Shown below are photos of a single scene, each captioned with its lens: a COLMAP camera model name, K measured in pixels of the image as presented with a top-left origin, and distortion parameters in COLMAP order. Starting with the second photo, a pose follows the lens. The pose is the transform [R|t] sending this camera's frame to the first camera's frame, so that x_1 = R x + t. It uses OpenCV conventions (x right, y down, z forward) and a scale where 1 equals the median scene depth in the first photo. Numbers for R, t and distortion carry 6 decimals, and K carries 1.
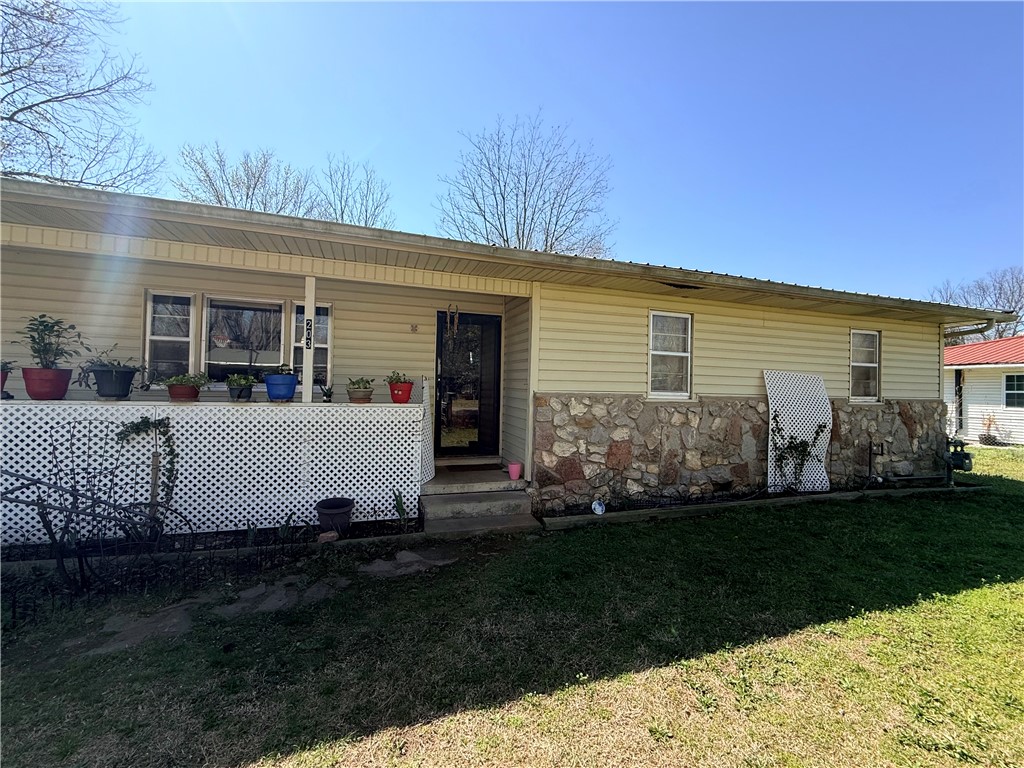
lens RADIAL K [[409.1, 0, 511.6], [0, 409.1, 383.8], [0, 0, 1]] dist [-0.000247, 0.000084]
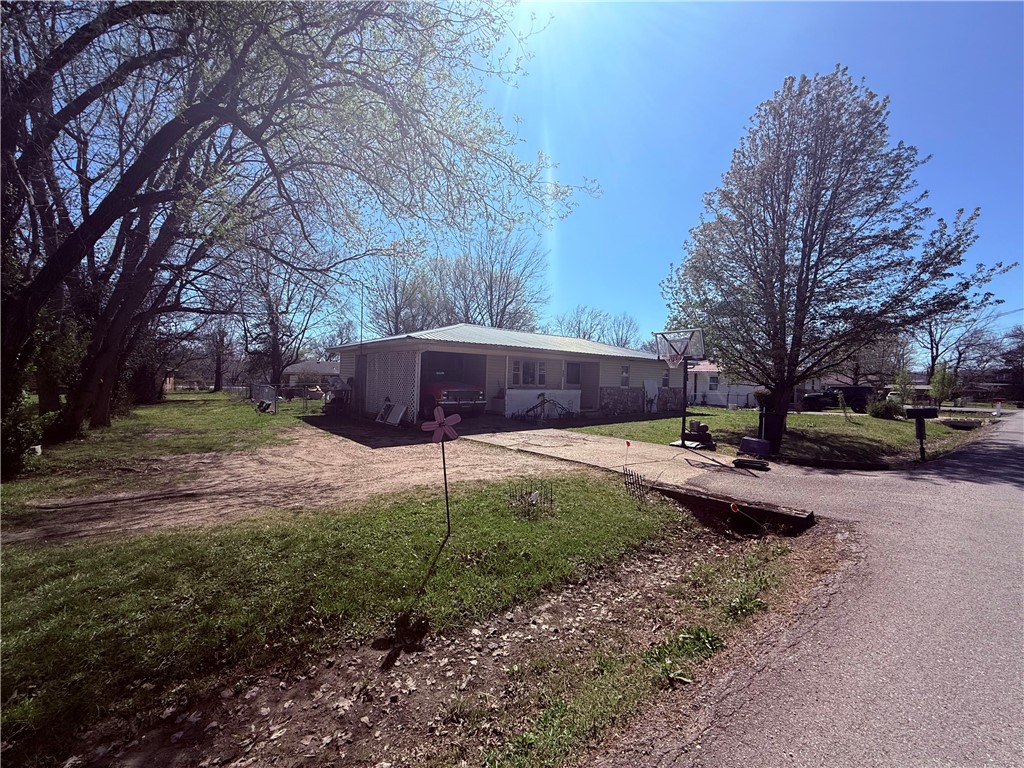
lens RADIAL K [[409.1, 0, 512.3], [0, 409.1, 383.7], [0, 0, 1]] dist [-0.000247, 0.000084]
pose [[0.934489, -0.004728, 0.355962, -1.871131], [-0.003085, 0.999767, 0.021376, -0.078254], [-0.355980, -0.021074, 0.934256, -2.100818]]
